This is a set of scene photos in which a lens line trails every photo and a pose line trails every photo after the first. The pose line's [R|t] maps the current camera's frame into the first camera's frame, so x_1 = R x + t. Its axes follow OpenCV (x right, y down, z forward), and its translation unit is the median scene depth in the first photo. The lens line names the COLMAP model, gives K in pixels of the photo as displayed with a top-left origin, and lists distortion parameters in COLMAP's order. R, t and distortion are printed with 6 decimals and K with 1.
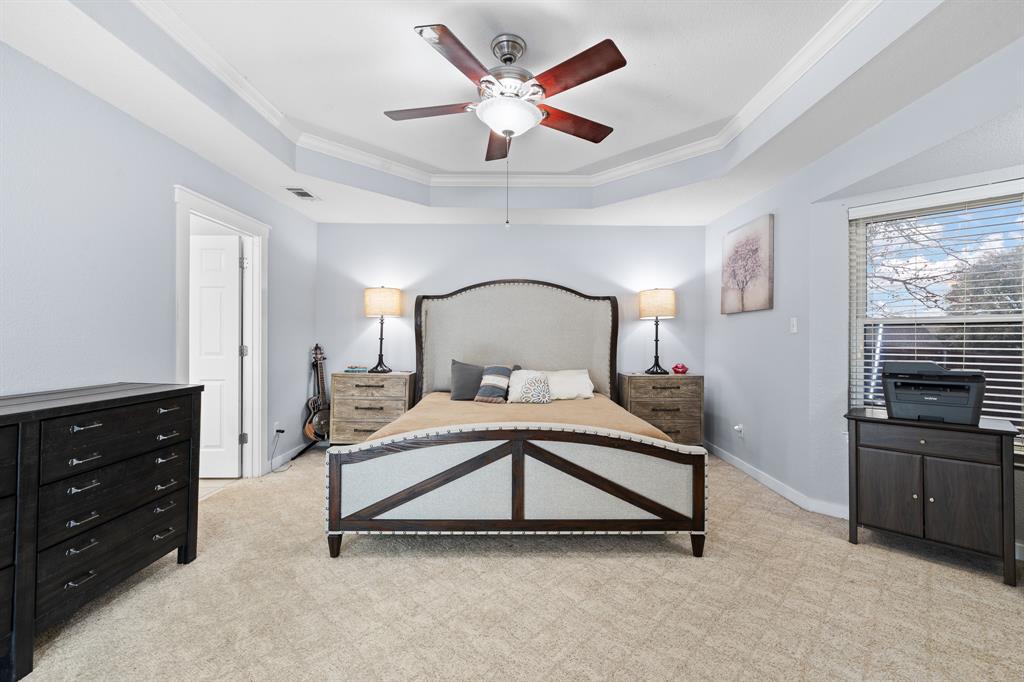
lens RADIAL K [[419.1, 0, 515.8], [0, 419.1, 349.2], [0, 0, 1]] dist [0.000427, -0.000095]
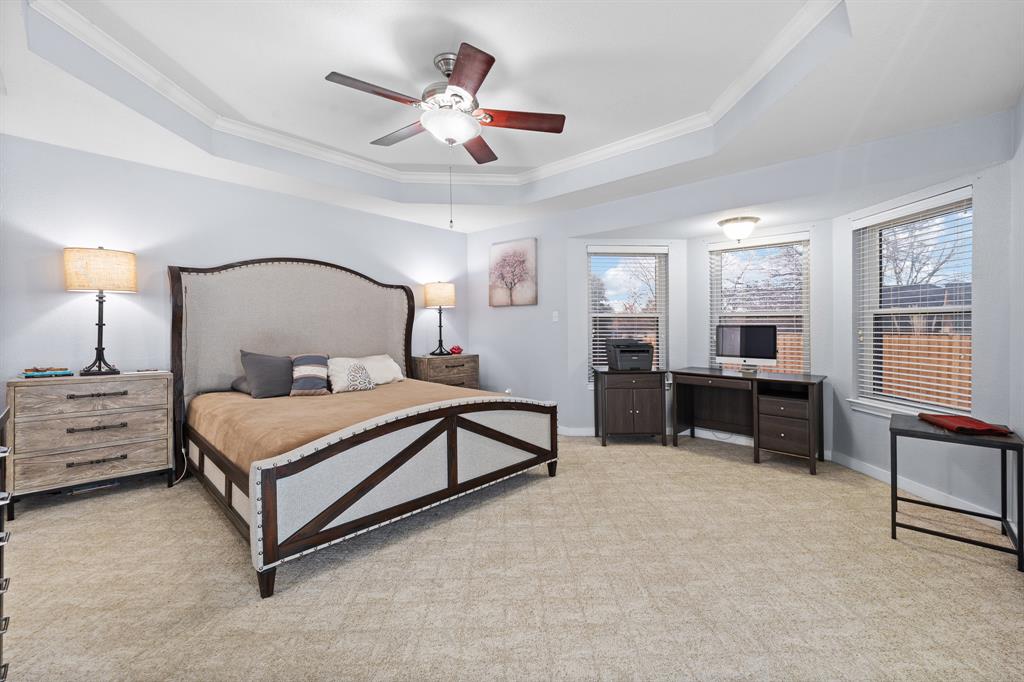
lens RADIAL K [[413.1, 0, 515.7], [0, 413.1, 338.8], [0, 0, 1]] dist [-0.000037, -0.000065]
pose [[0.692728, -0.022803, 0.720838, -0.436152], [0.015093, 0.999740, 0.017121, -0.004081], [-0.721041, -0.000980, 0.692892, 0.069674]]
